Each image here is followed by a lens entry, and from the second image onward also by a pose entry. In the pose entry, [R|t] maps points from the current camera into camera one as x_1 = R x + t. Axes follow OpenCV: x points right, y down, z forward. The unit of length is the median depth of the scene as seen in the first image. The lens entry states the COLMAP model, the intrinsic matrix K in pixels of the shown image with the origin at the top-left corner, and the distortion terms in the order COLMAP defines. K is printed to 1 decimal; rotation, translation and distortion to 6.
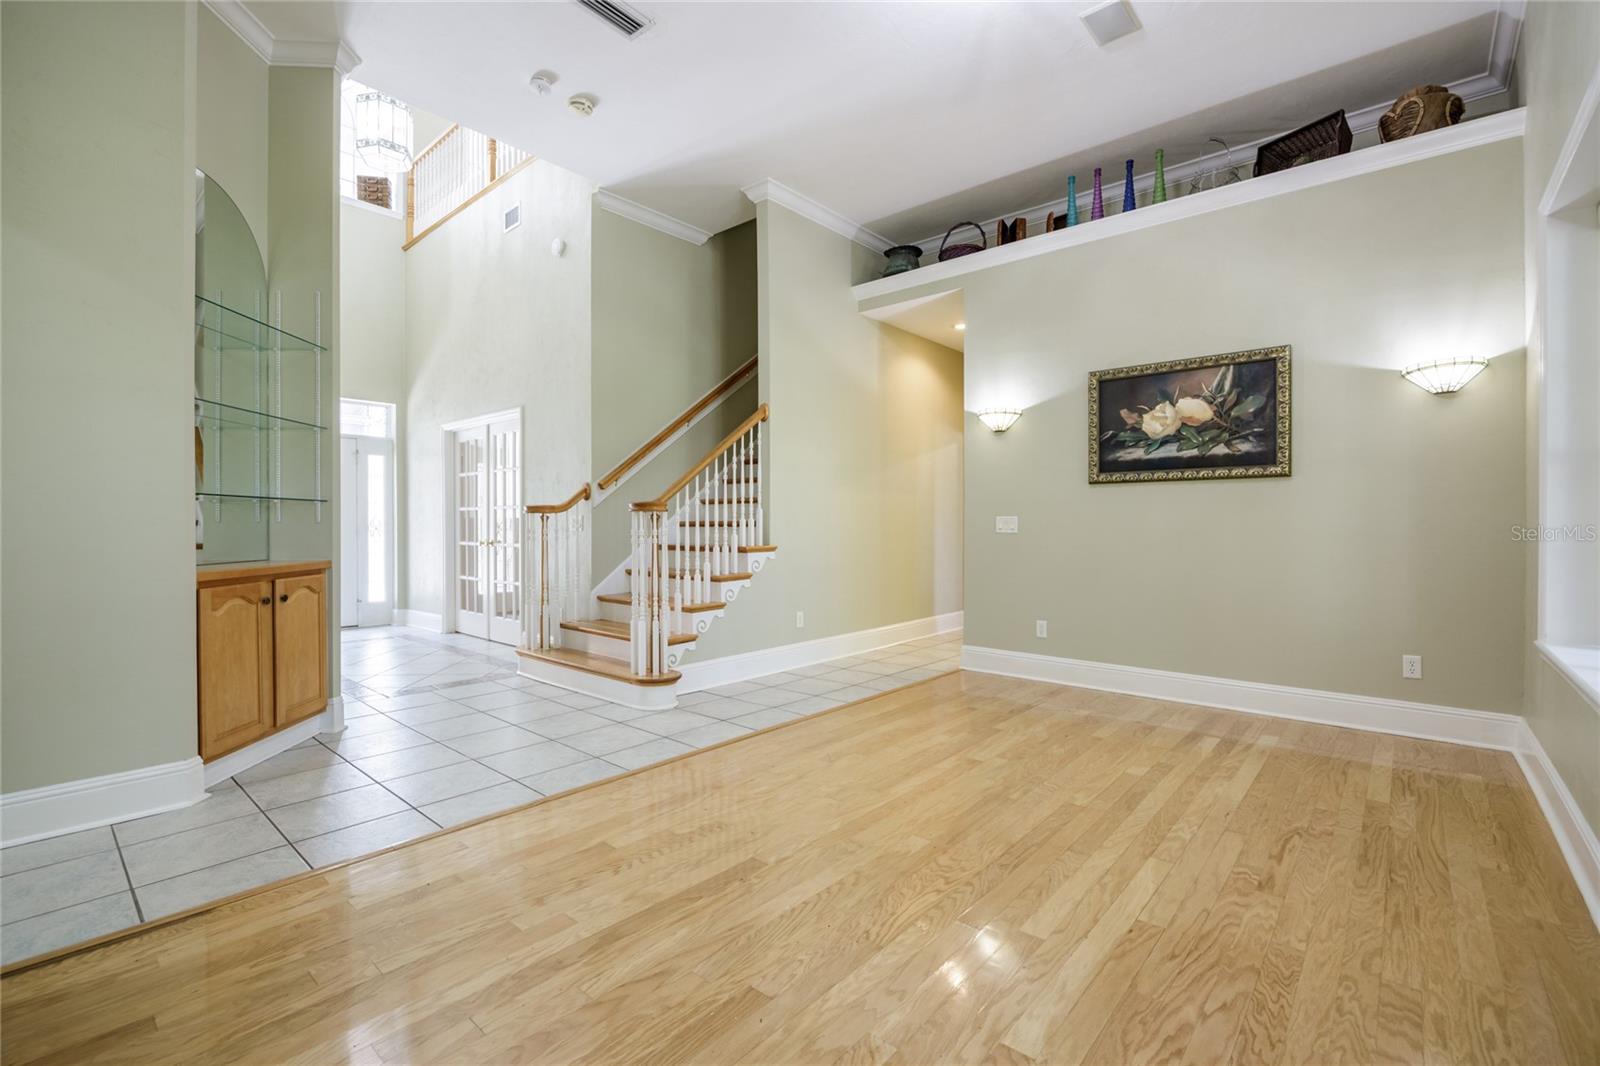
lens RADIAL K [[703.2, 0, 807.0], [0, 703.2, 531.9], [0, 0, 1]] dist [-0.016959, -0.000083]
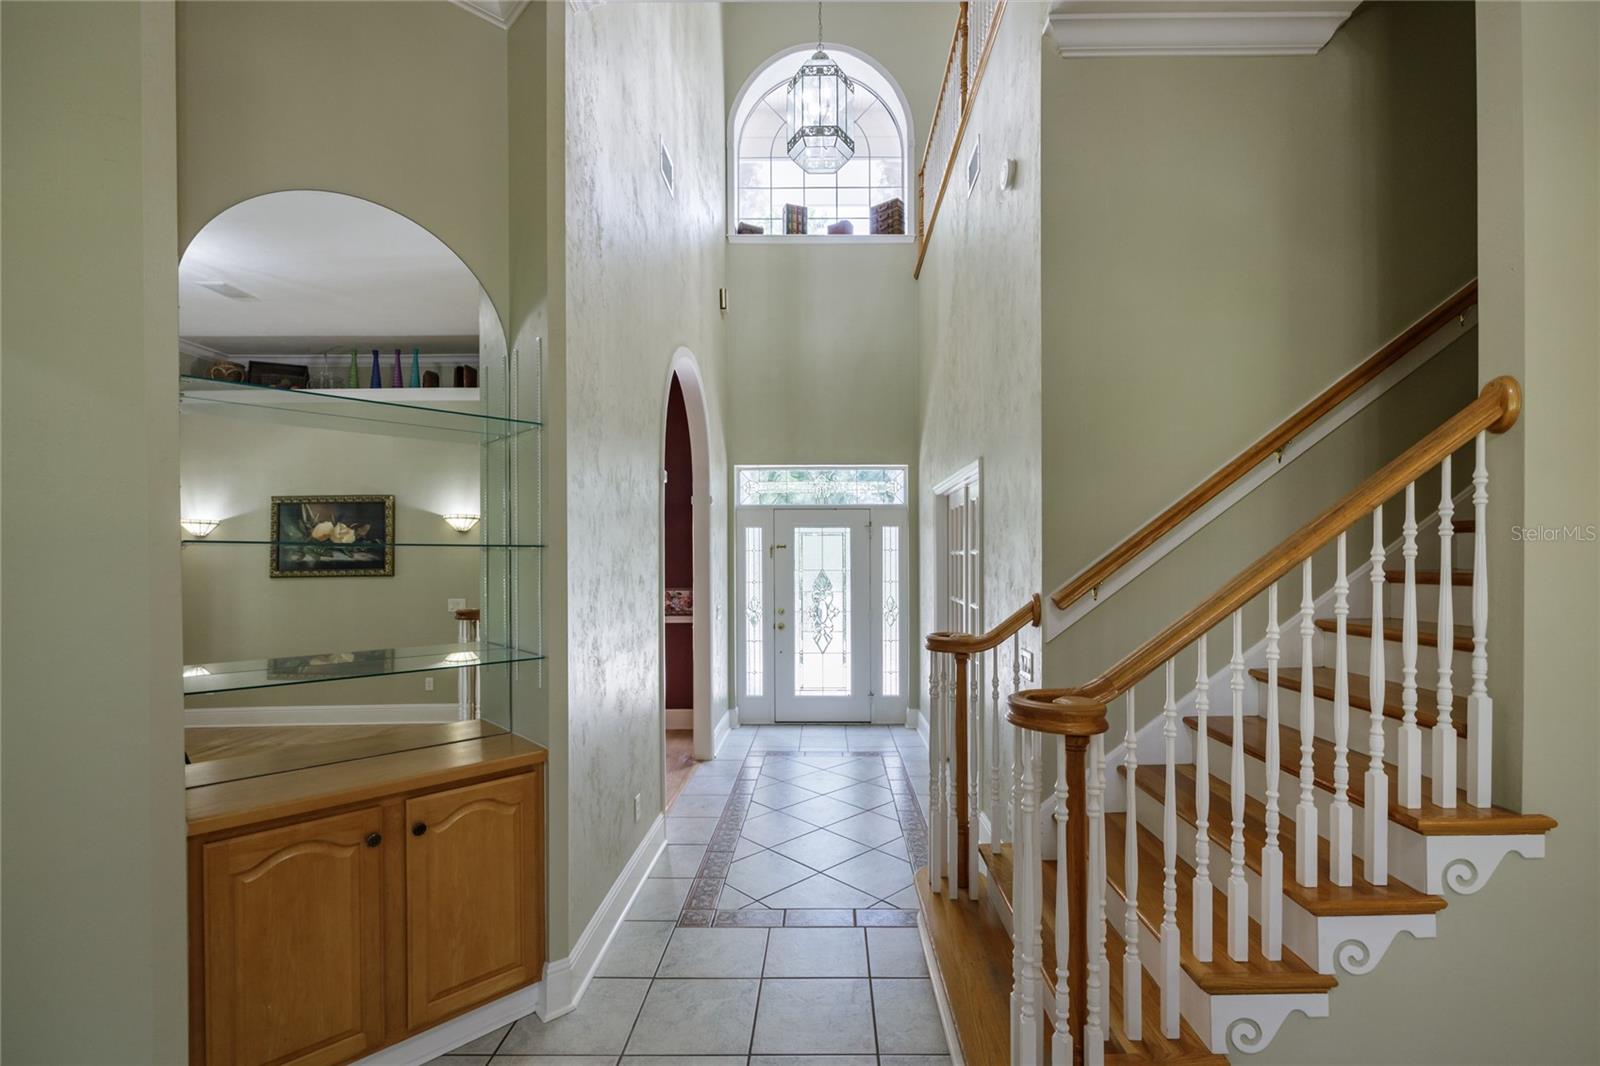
lens RADIAL K [[698.4, 0, 822.9], [0, 698.4, 564.0], [0, 0, 1]] dist [0.001482, 0.000189]
pose [[0.645694, 0.004827, -0.763581, -0.017078], [-0.003904, 0.999988, 0.003019, -0.102272], [0.763586, 0.001032, 0.645705, 0.588990]]
